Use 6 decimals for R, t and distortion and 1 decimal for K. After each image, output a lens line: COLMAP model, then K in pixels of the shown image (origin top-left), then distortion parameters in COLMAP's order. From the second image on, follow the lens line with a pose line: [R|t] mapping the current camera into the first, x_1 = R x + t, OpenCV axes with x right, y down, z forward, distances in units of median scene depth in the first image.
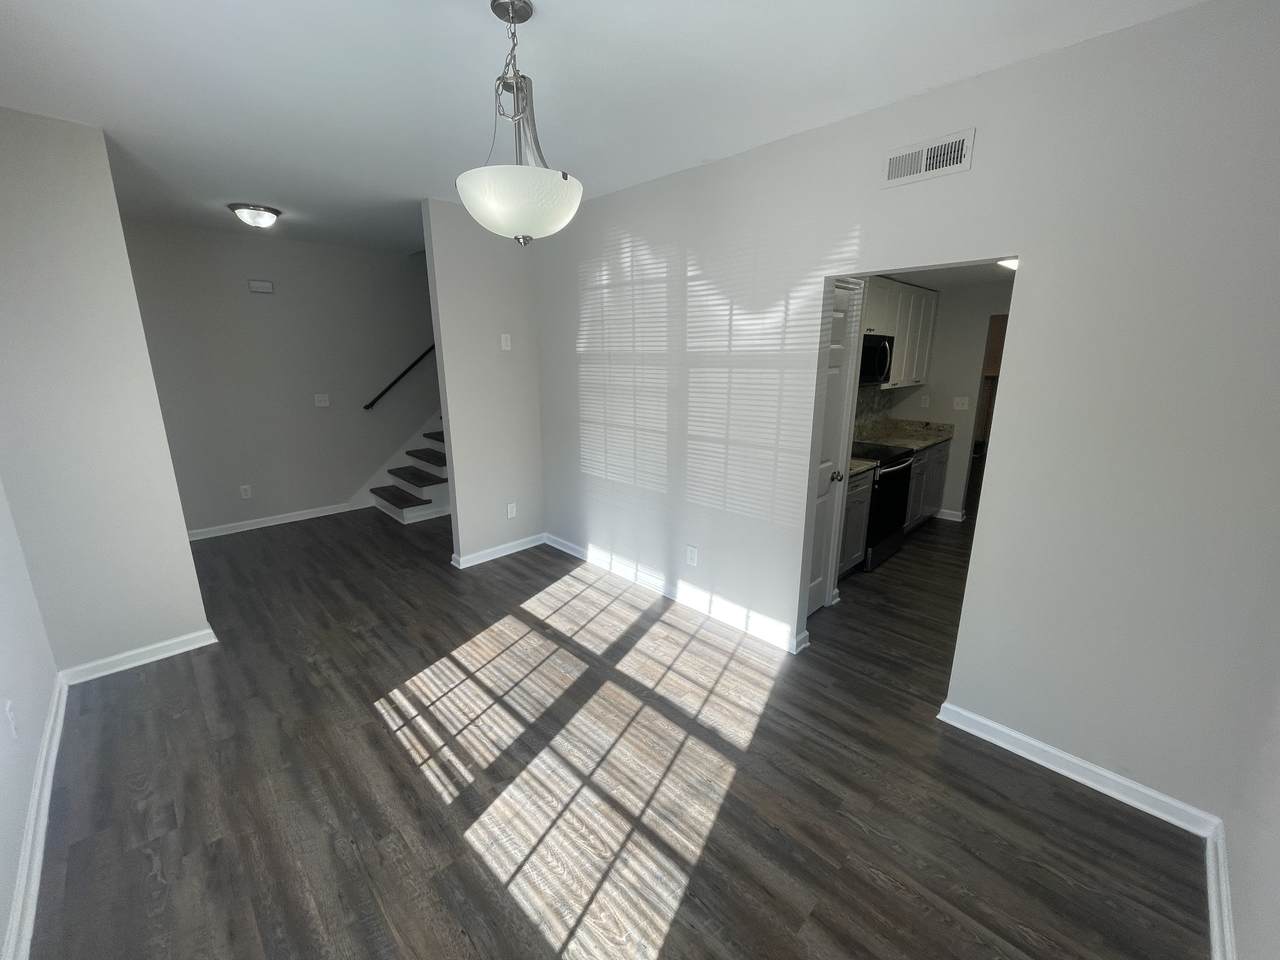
lens RADIAL K [[527.2, 0, 640.0], [0, 527.2, 480.0], [0, 0, 1]] dist [-0.001511, 0.000235]
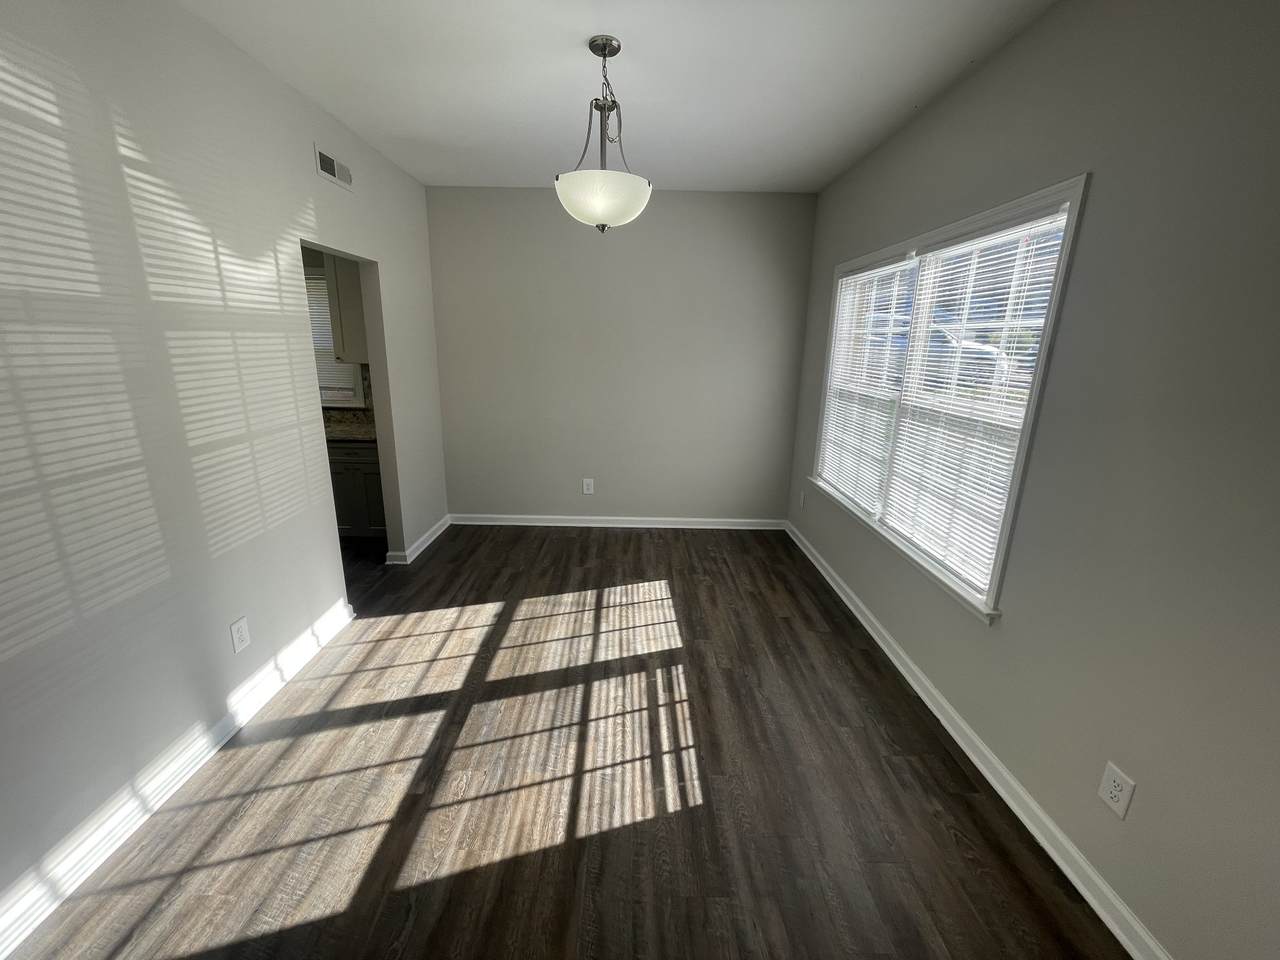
lens RADIAL K [[527.2, 0, 640.0], [0, 527.2, 480.0], [0, 0, 1]] dist [-0.001511, 0.000235]
pose [[-0.725140, -0.181438, 0.664268, -0.860450], [0.152404, 0.898452, 0.411774, -0.283611], [-0.671524, 0.399831, -0.623851, 1.361794]]
